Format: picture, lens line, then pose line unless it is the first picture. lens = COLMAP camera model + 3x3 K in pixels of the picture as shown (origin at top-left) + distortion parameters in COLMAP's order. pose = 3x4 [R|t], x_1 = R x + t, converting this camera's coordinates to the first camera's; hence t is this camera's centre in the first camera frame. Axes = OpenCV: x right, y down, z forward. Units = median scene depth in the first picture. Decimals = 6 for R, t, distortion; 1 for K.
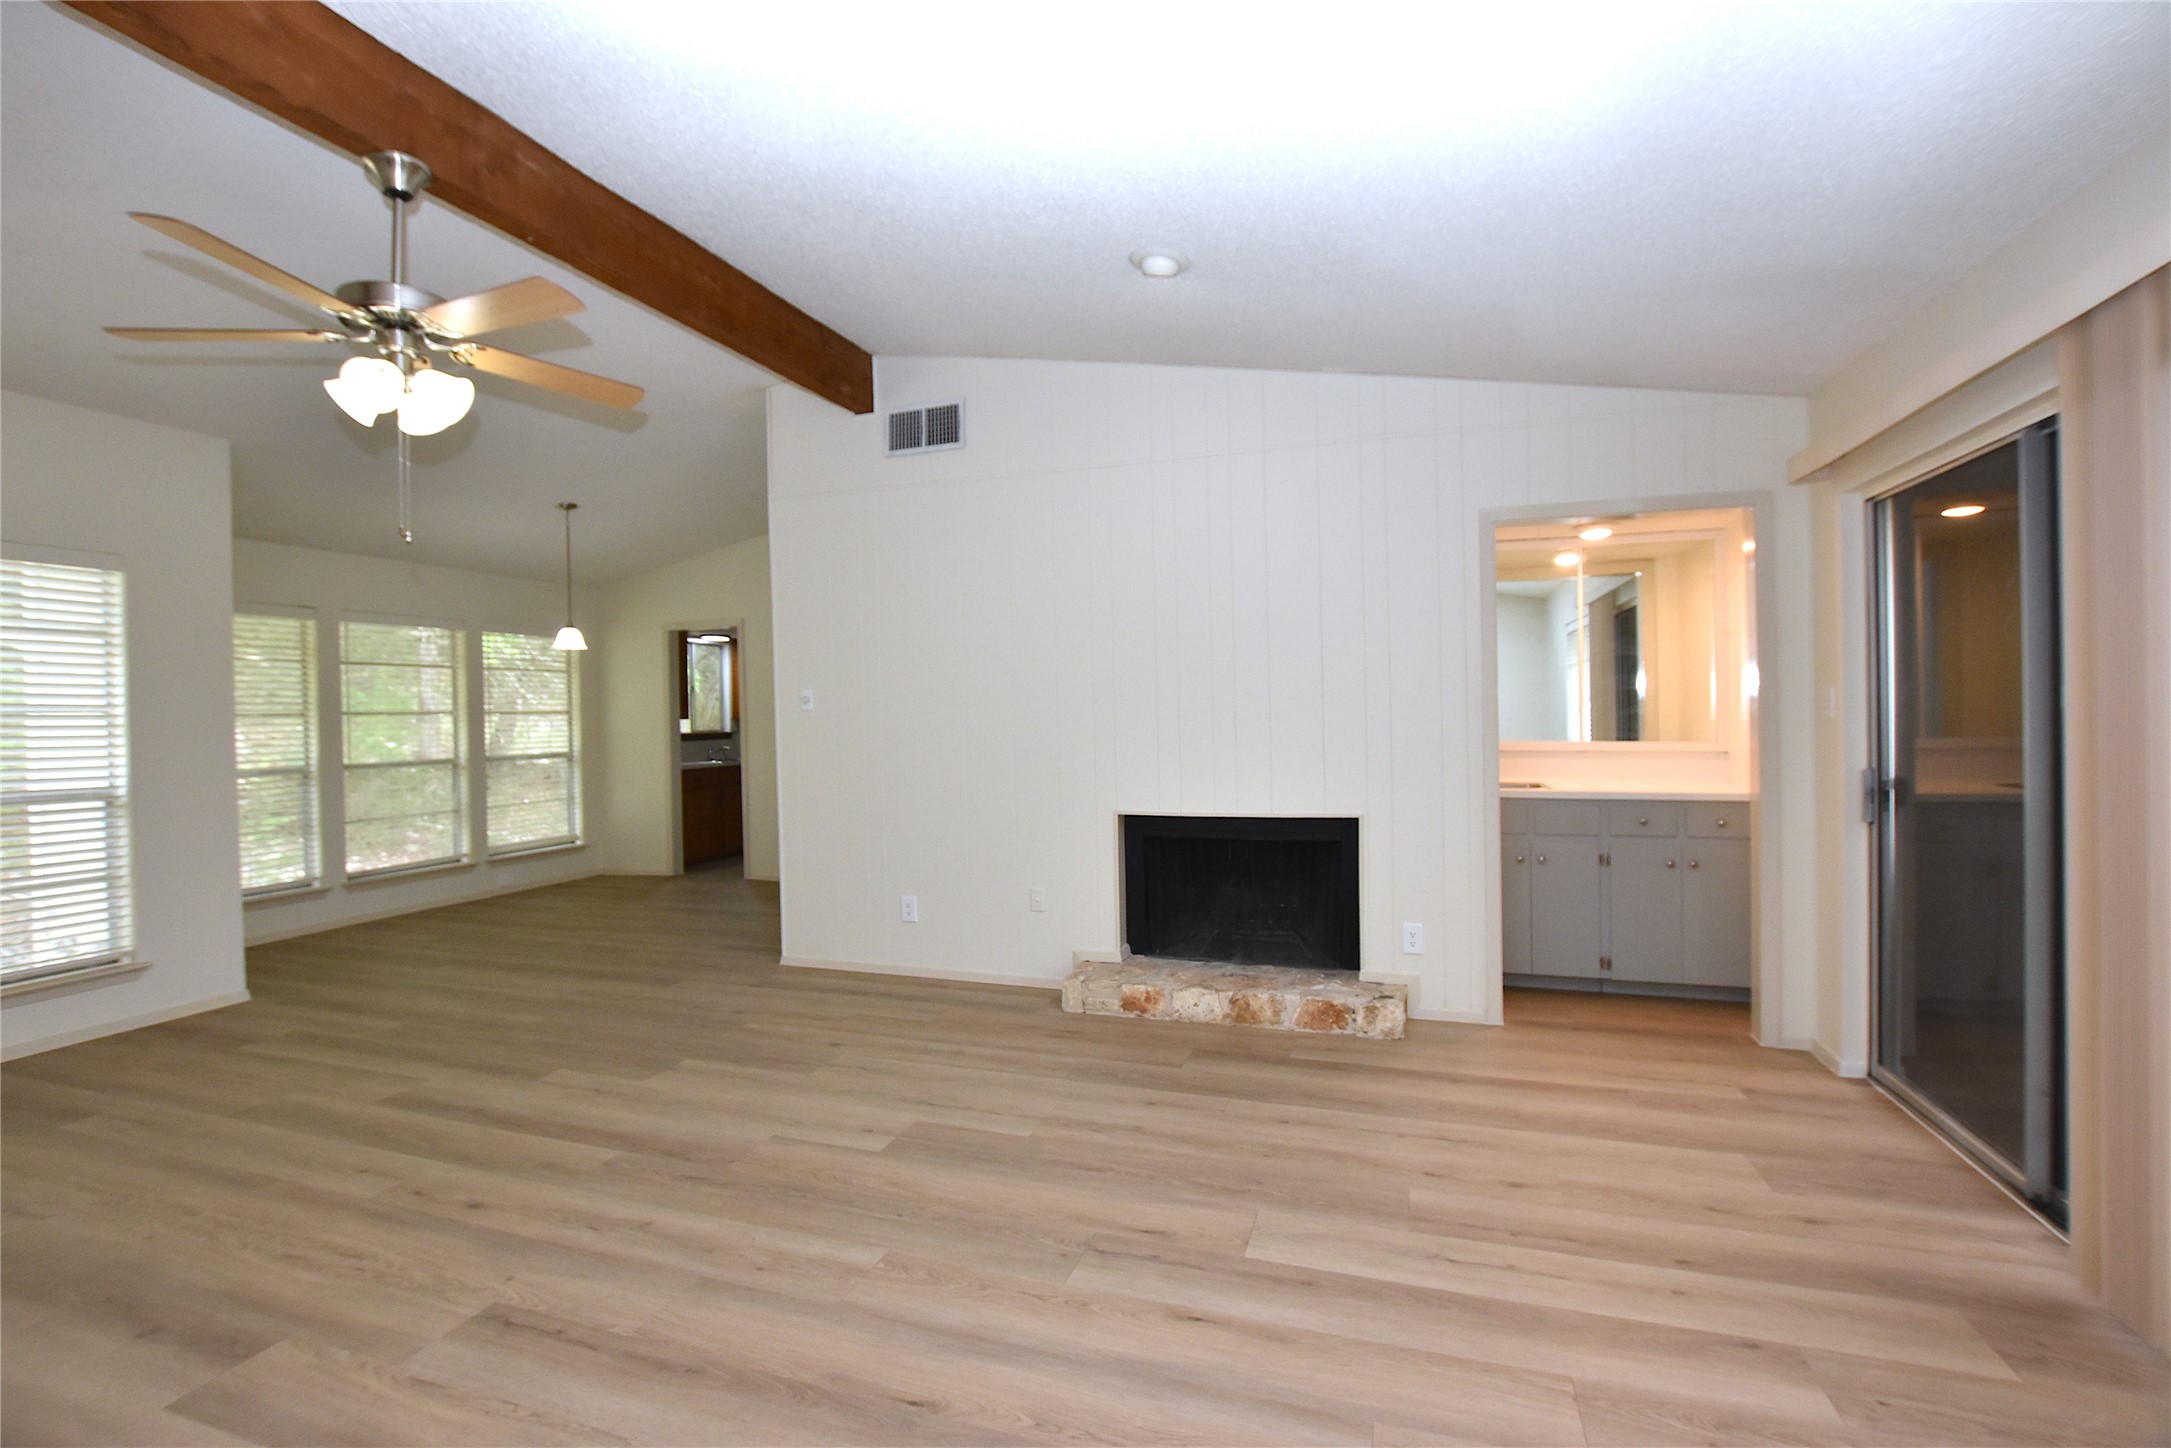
lens RADIAL K [[957.1, 0, 1083.9], [0, 957.1, 718.8], [0, 0, 1]] dist [-0.033371, 0.005383]
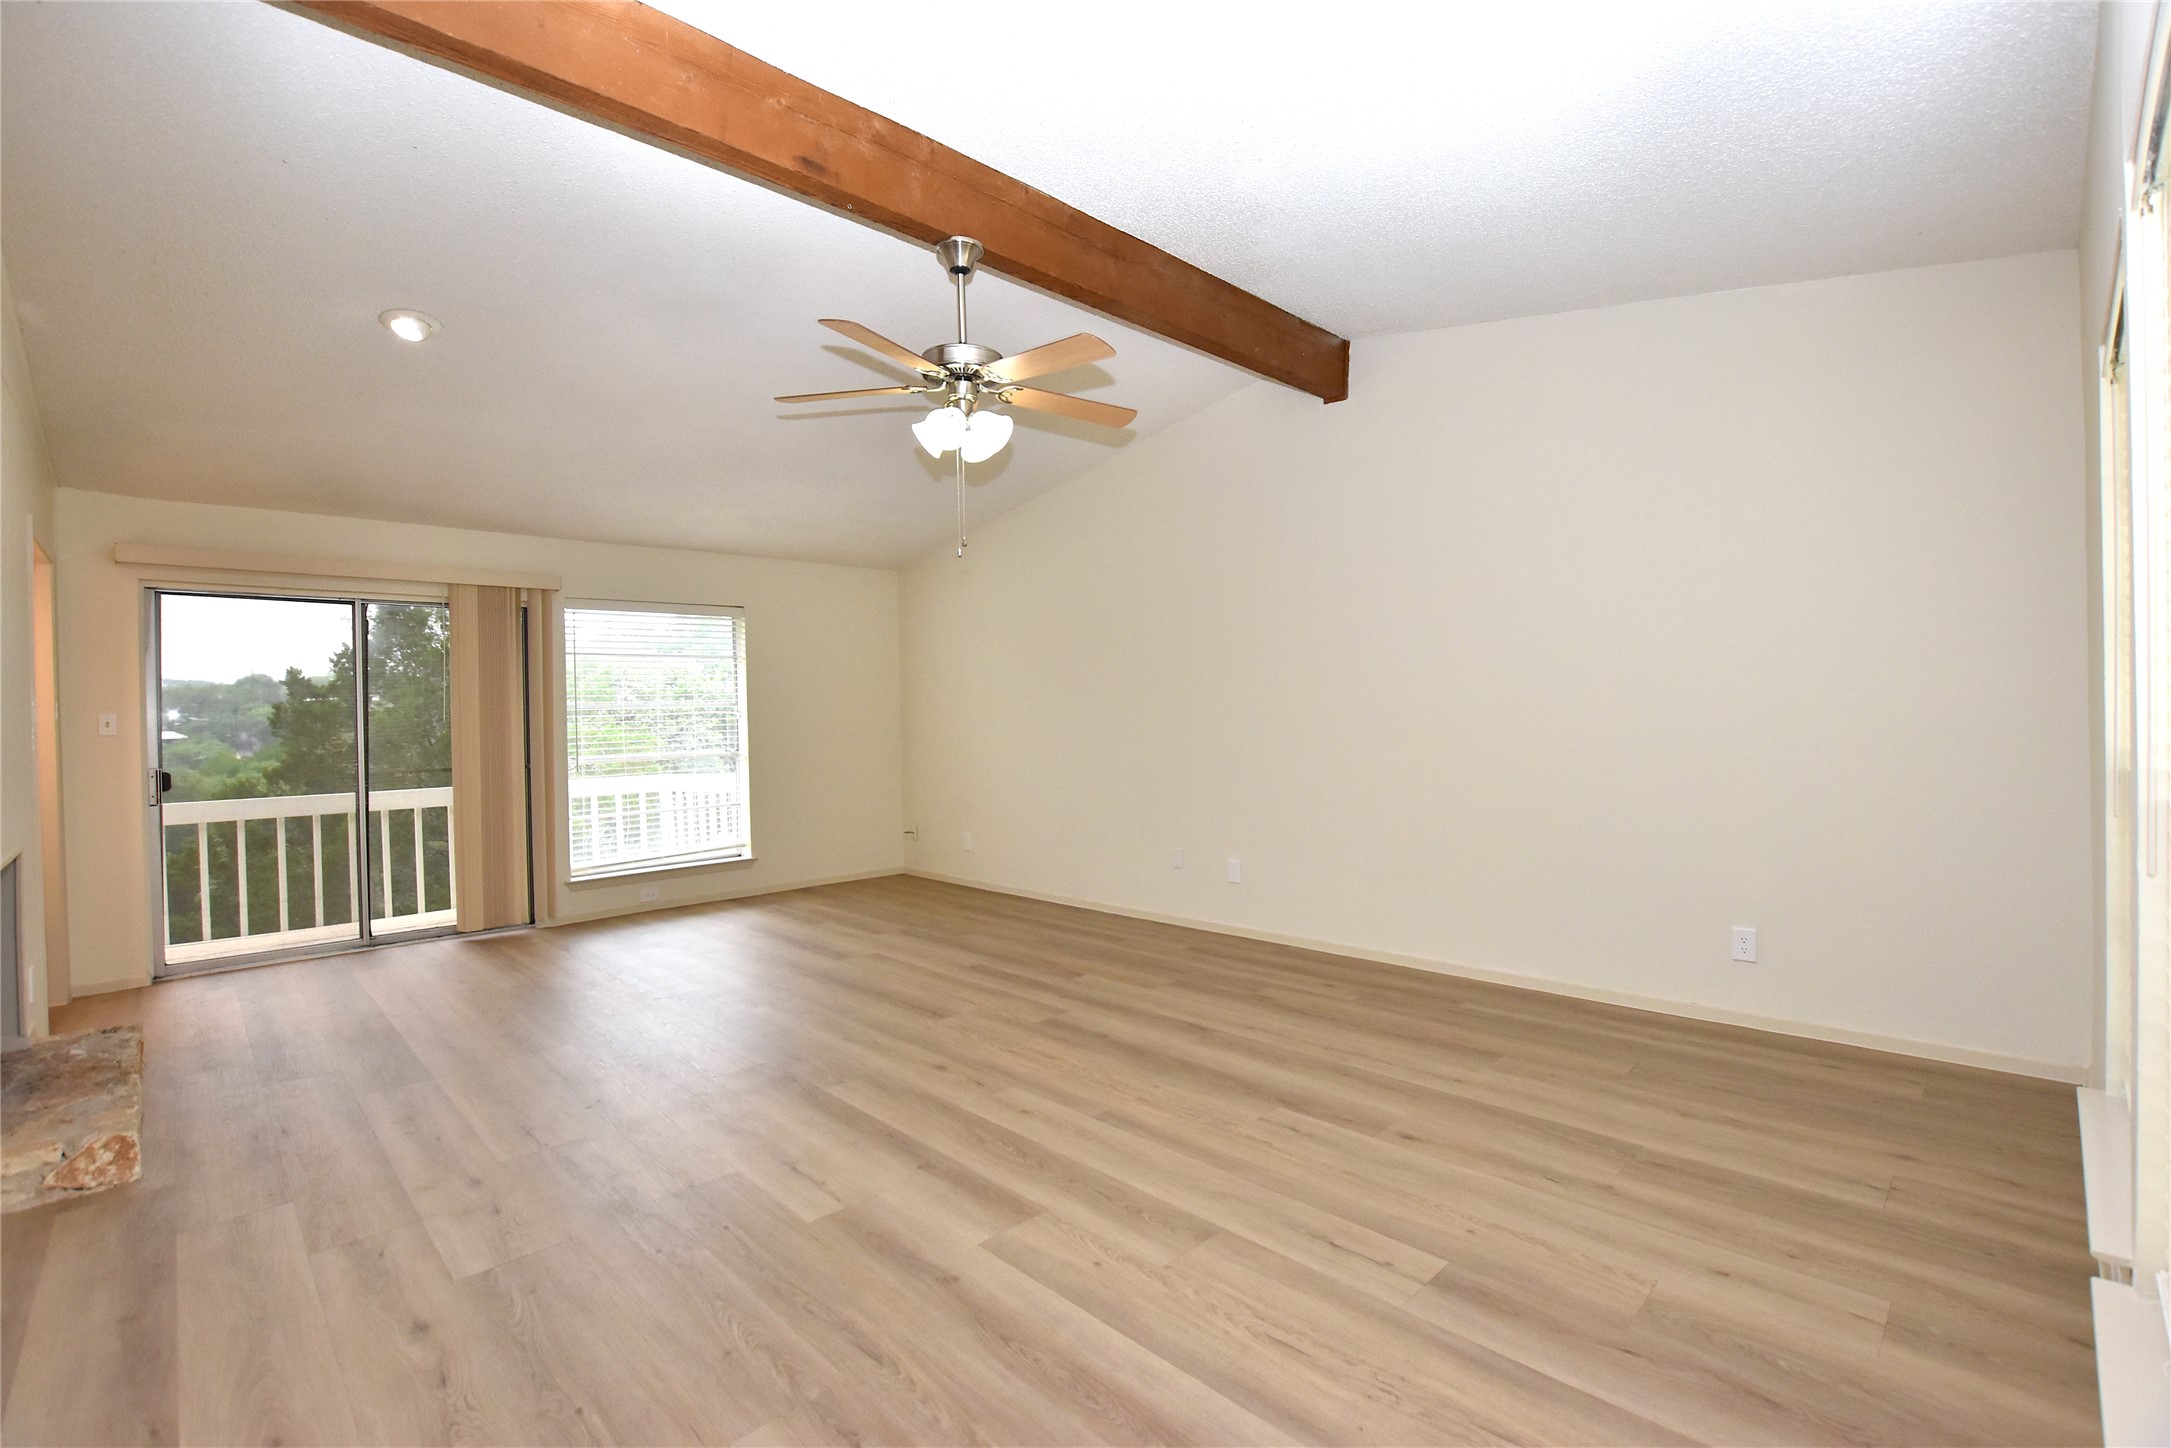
lens RADIAL K [[957.1, 0, 1083.9], [0, 957.1, 718.8], [0, 0, 1]] dist [-0.033371, 0.005383]
pose [[-0.889648, 0.035463, 0.455269, -1.049341], [0.041406, 0.999138, 0.003083, 0.027702], [-0.454767, 0.021594, -0.890349, 1.508649]]
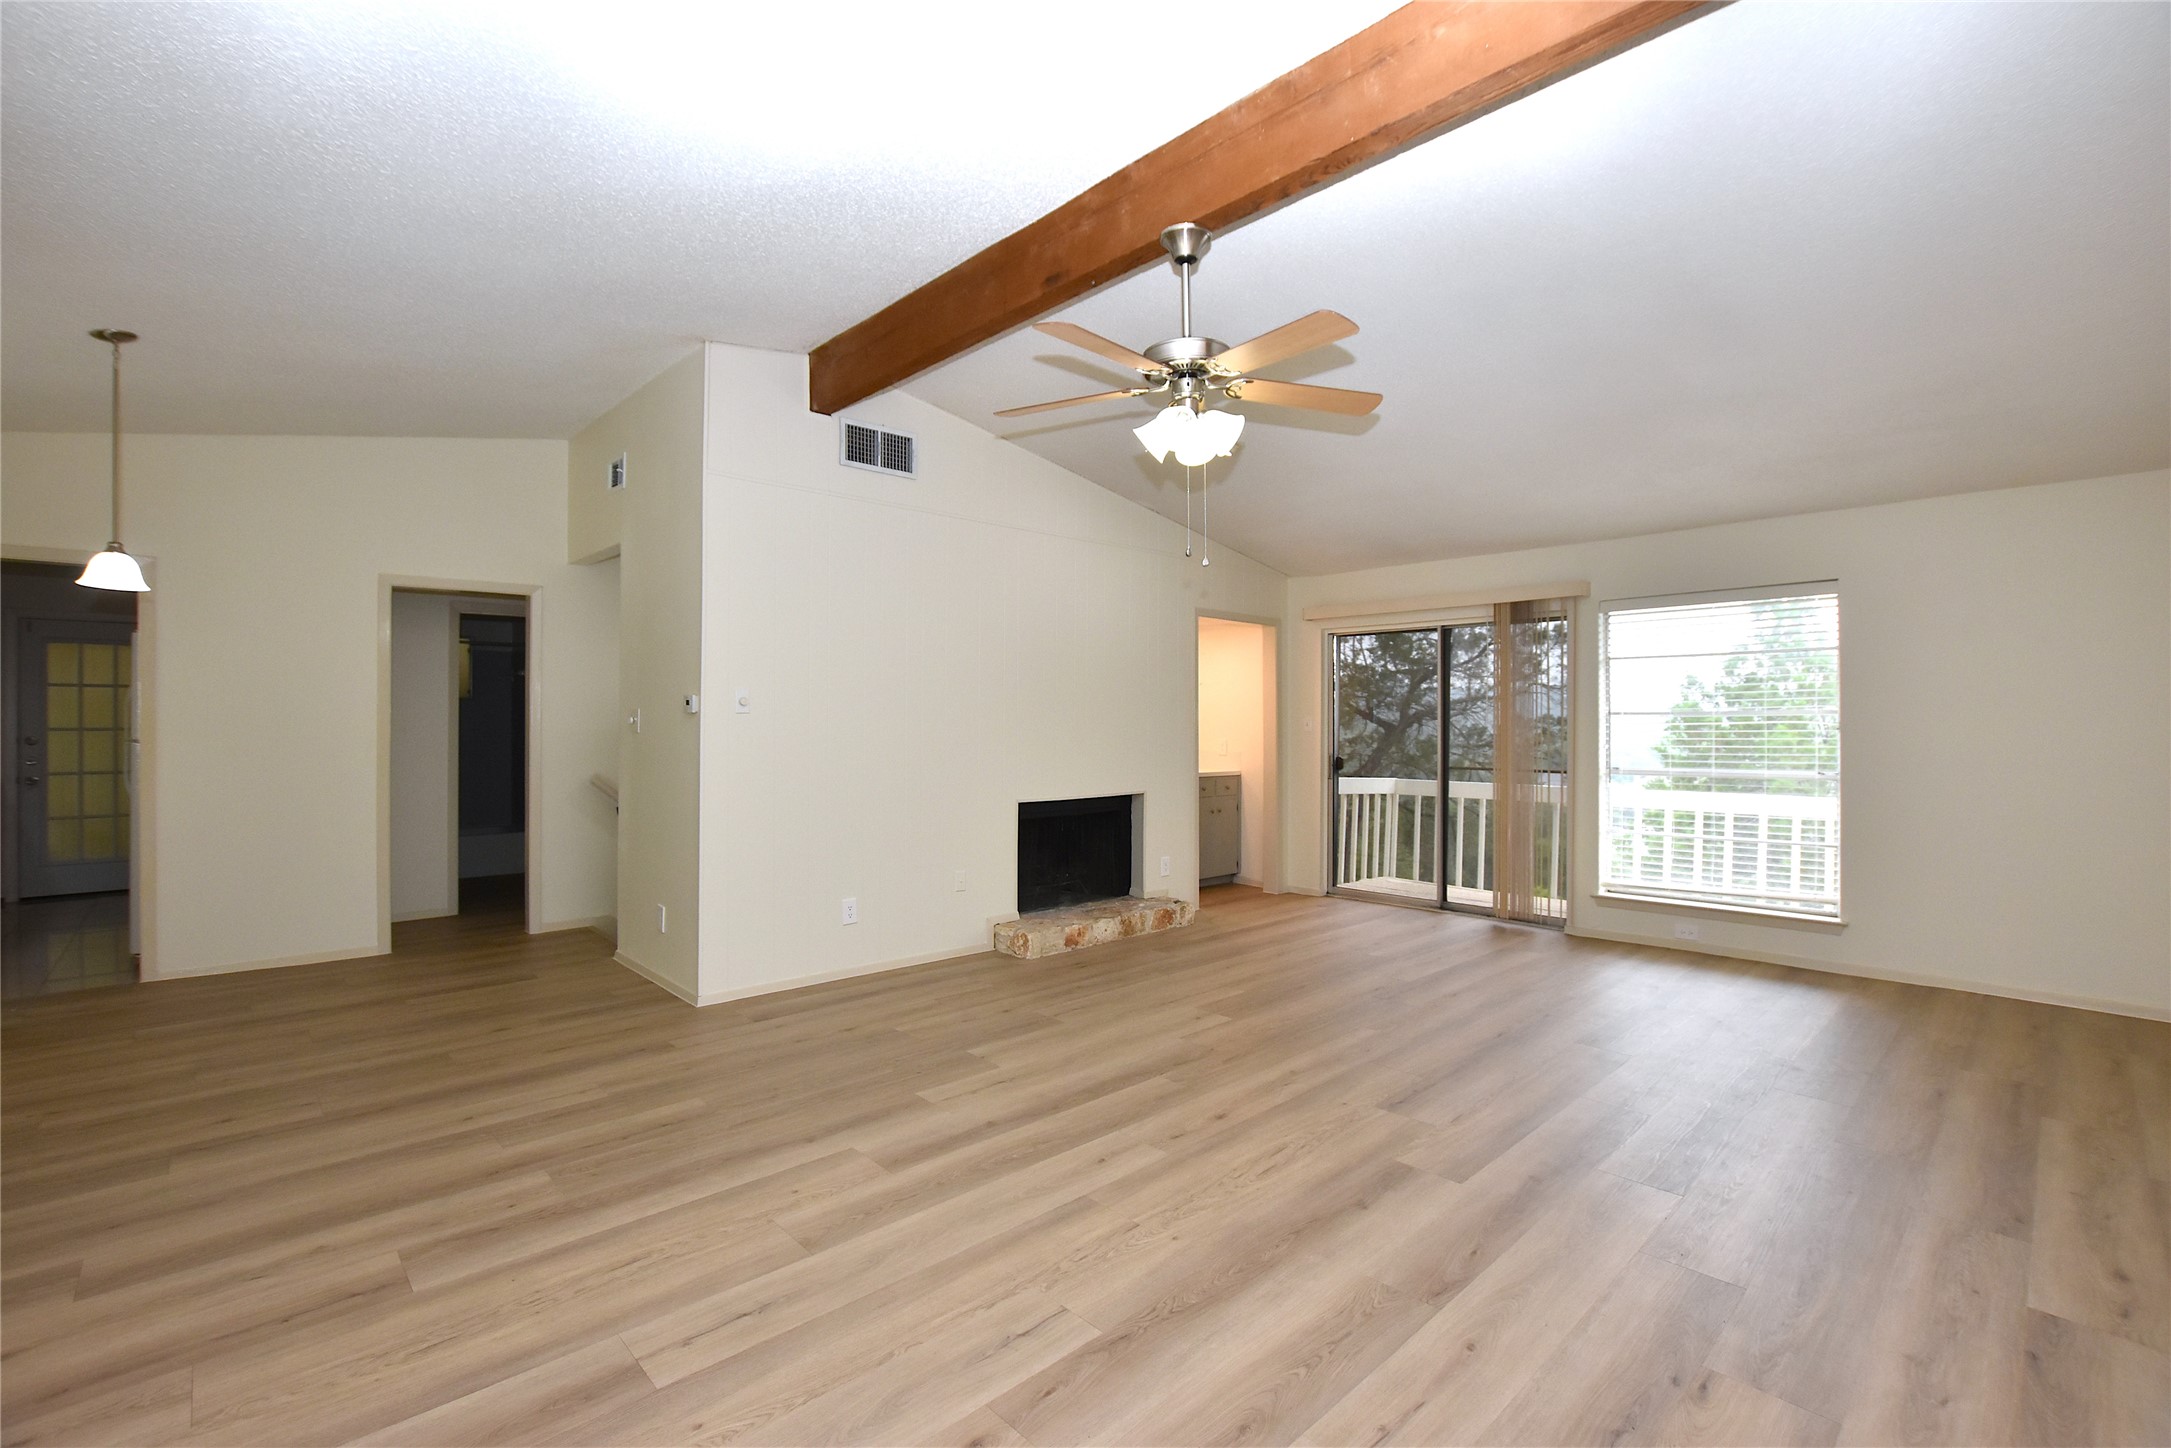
lens RADIAL K [[957.1, 0, 1083.9], [0, 957.1, 718.8], [0, 0, 1]] dist [-0.033371, 0.005383]
pose [[0.468988, 0.024100, 0.882876, -1.327656], [-0.004210, 0.999677, -0.025052, 0.025670], [-0.883195, 0.008032, 0.468938, 0.415602]]
